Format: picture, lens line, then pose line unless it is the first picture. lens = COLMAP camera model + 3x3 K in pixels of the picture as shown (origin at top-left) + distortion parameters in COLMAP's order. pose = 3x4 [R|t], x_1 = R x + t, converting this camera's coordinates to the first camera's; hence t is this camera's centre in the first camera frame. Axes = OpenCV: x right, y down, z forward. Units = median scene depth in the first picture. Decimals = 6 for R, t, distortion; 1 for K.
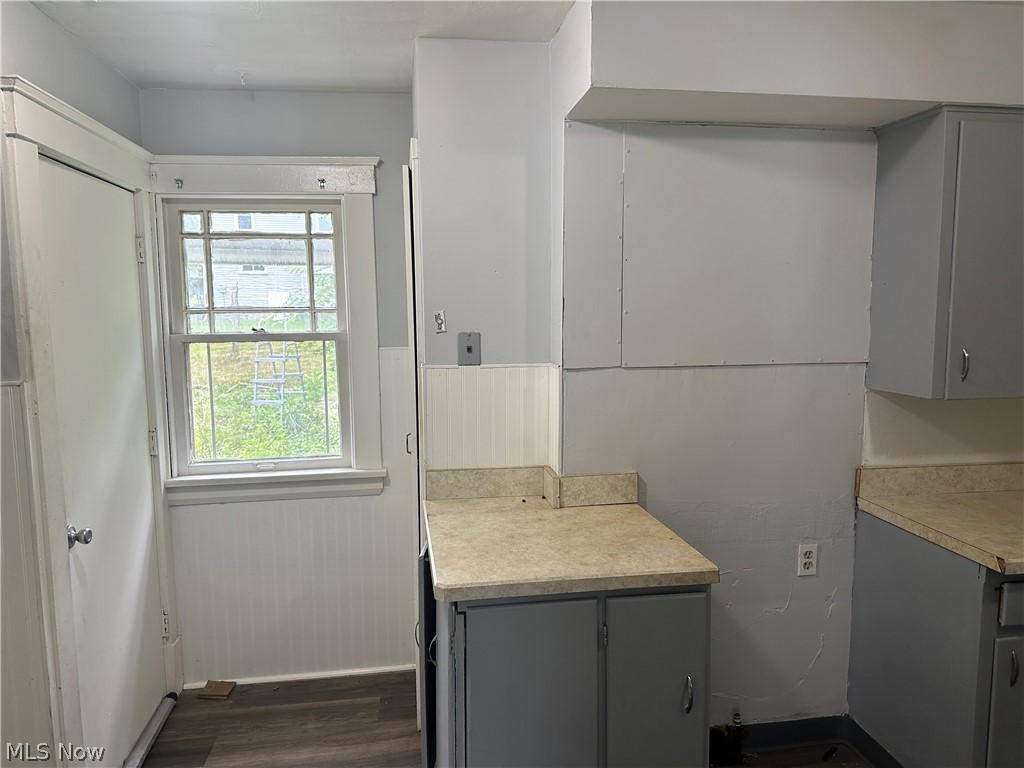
lens RADIAL K [[710.7, 0, 512.0], [0, 710.7, 384.0], [0, 0, 1]] dist [-0.010702, -0.002746]
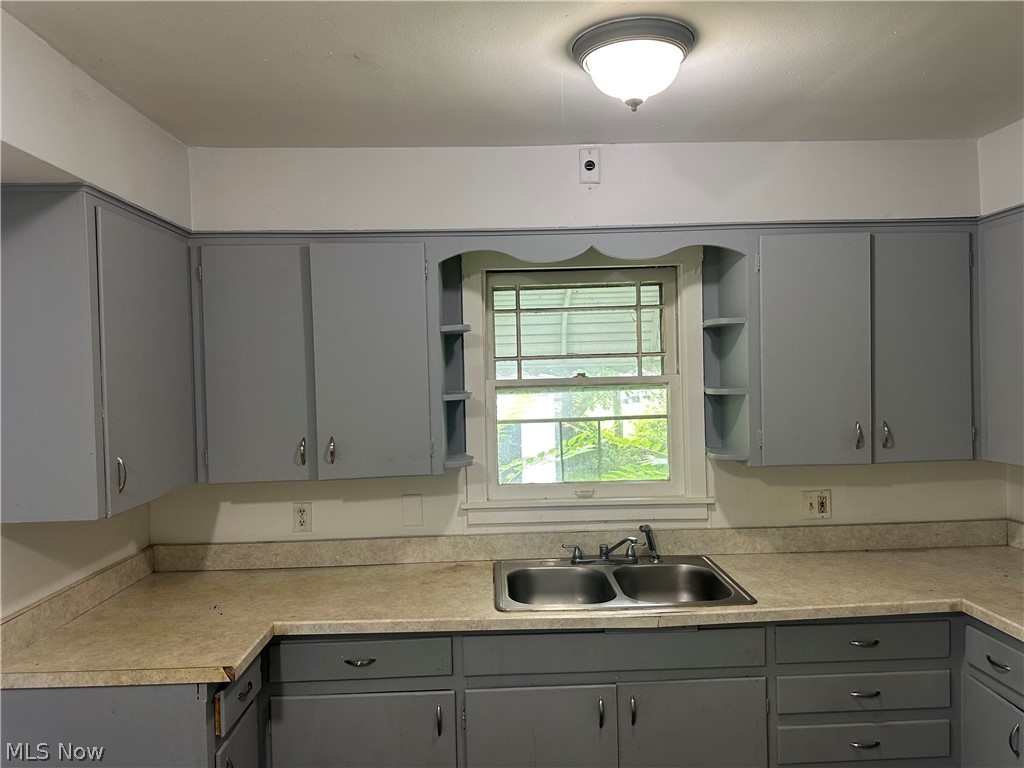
lens RADIAL K [[710.7, 0, 512.0], [0, 710.7, 384.0], [0, 0, 1]] dist [-0.010702, -0.002746]
pose [[0.112252, -0.009146, 0.993638, -0.198928], [0.131851, 0.991253, -0.005771, -0.071391], [-0.984893, 0.131660, 0.112476, 0.396708]]
